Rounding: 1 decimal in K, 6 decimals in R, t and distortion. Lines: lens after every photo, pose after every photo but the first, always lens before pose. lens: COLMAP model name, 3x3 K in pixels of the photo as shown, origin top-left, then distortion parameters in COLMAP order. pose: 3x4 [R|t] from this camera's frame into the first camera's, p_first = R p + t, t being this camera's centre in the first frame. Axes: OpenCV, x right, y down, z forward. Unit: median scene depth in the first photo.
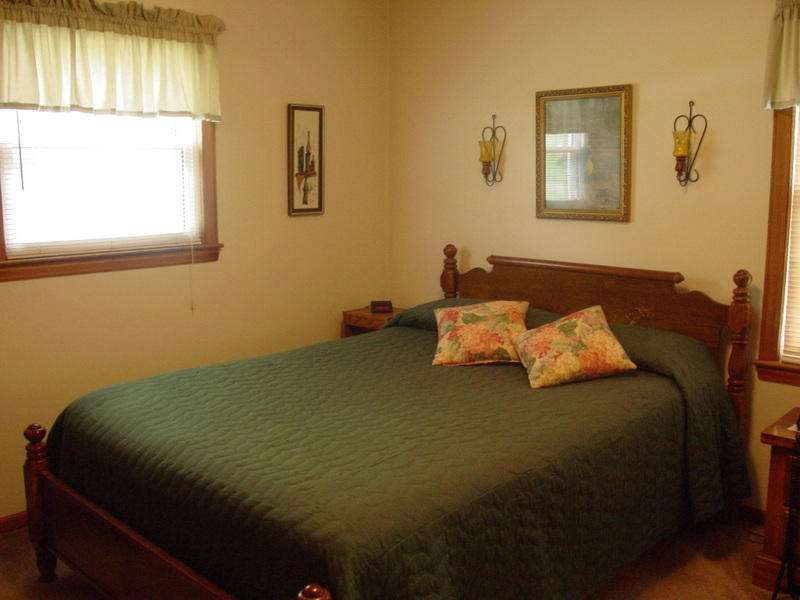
lens RADIAL K [[815.4, 0, 400.0], [0, 815.4, 300.0], [0, 0, 1]] dist [-0.178172, 0.207413]
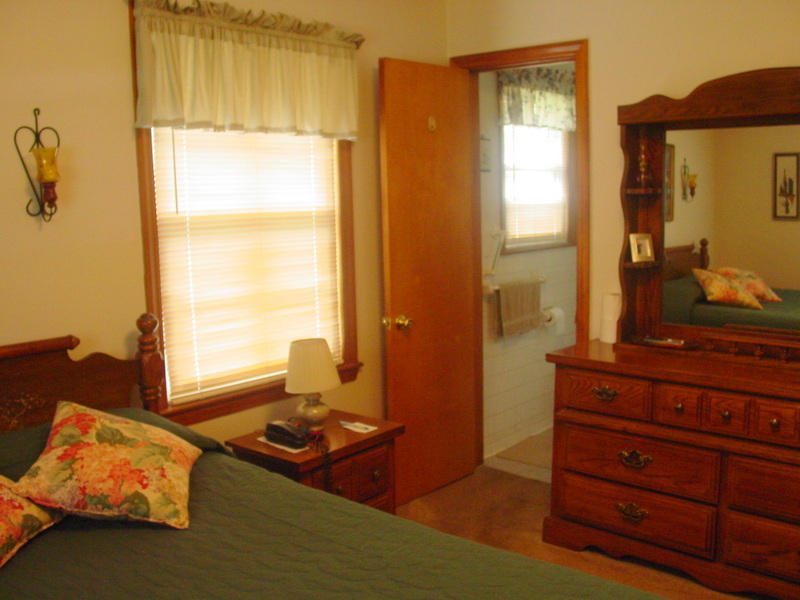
lens RADIAL K [[815.4, 0, 400.0], [0, 815.4, 300.0], [0, 0, 1]] dist [-0.178172, 0.207413]
pose [[-0.077095, -0.126729, 0.988937, -0.426289], [0.171090, 0.975494, 0.138344, -0.120681], [-0.982235, 0.179863, -0.053523, 0.748501]]
